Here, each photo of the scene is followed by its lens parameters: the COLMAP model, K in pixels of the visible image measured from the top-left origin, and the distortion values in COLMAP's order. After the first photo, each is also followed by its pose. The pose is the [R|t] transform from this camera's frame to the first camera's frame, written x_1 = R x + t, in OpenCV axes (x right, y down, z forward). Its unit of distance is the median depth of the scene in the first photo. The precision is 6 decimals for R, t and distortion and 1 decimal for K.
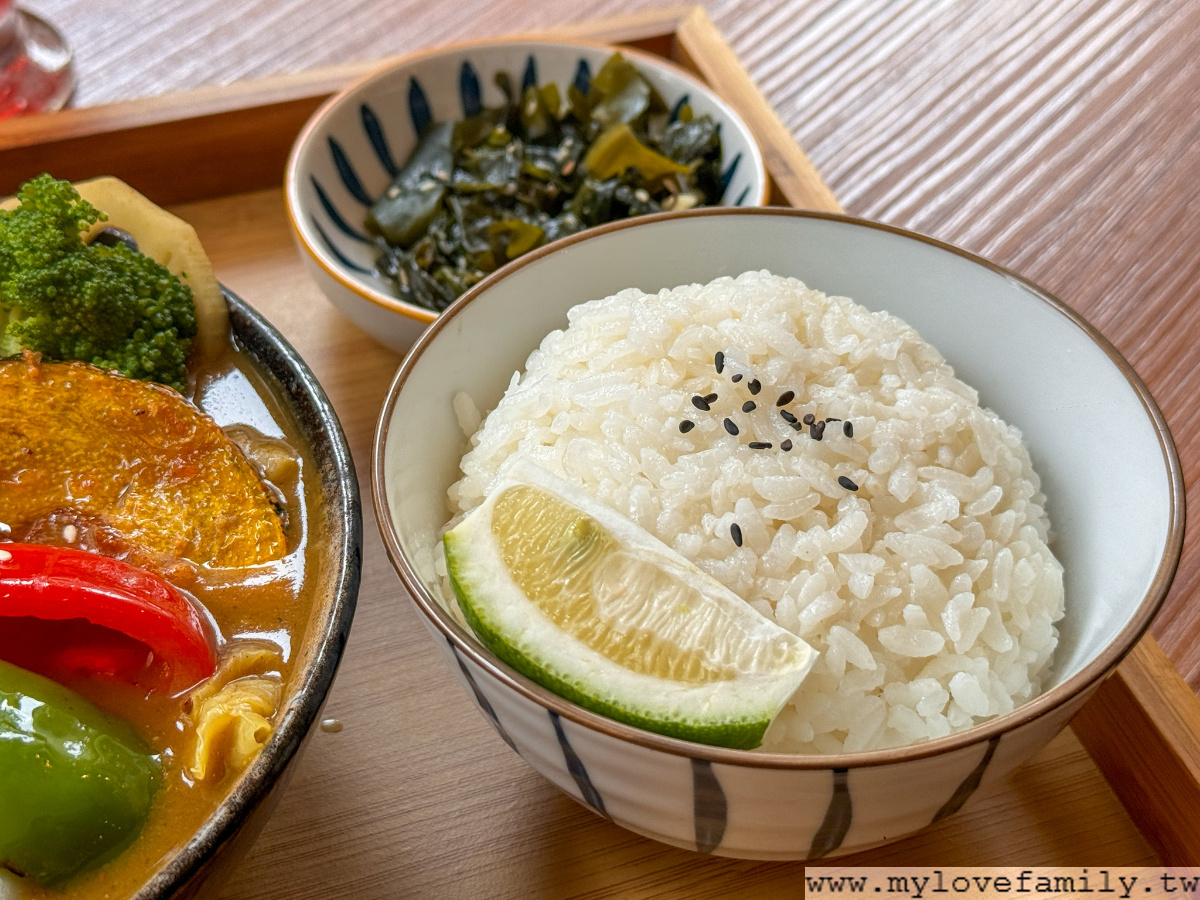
lens RADIAL K [[1988.9, 0, 600.0], [0, 1988.9, 450.0], [0, 0, 1]] dist [0.124316, -0.166165]
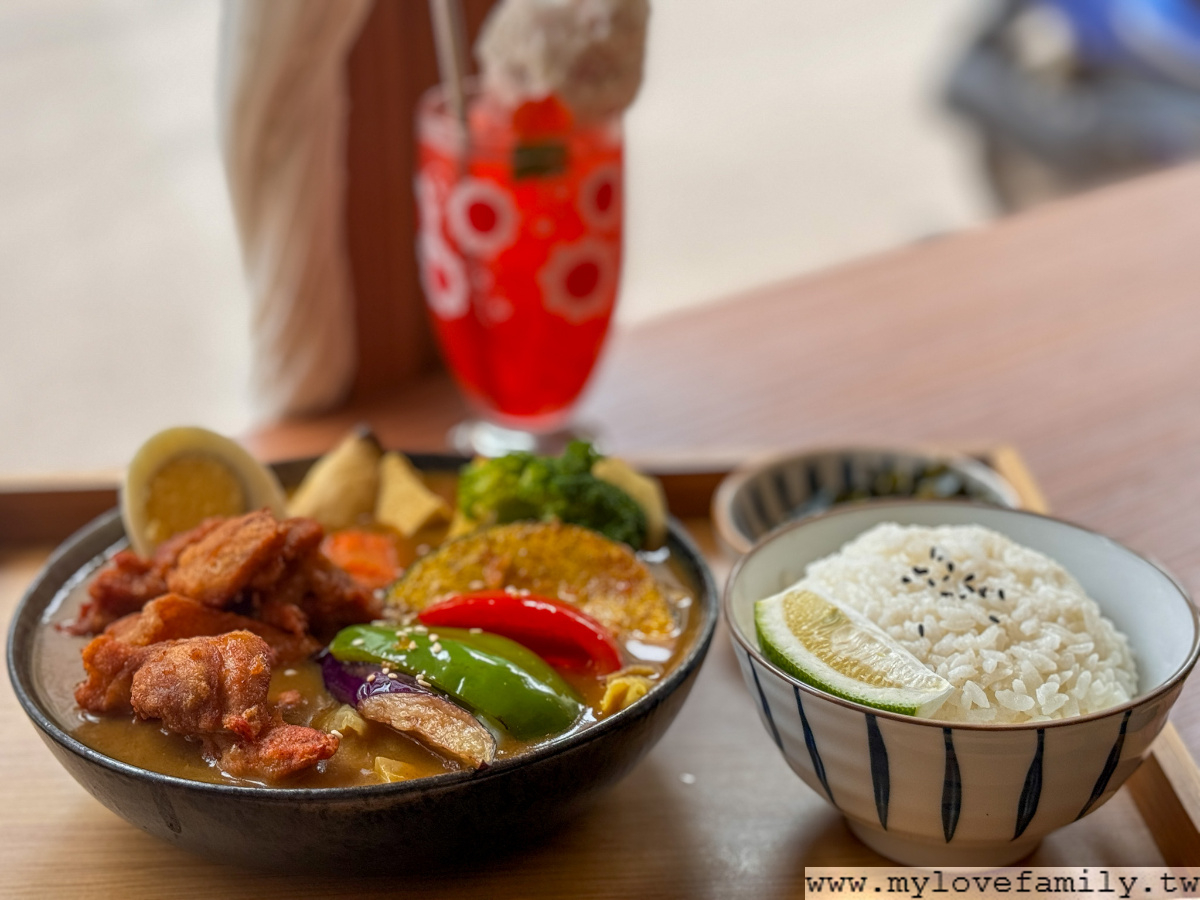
lens RADIAL K [[1988.9, 0, 600.0], [0, 1988.9, 450.0], [0, 0, 1]] dist [0.124316, -0.166165]
pose [[0.958806, 0.092365, -0.268625, 0.243473], [-0.176444, 0.934760, -0.308370, 0.463945], [0.222617, 0.343064, 0.912551, -0.687424]]
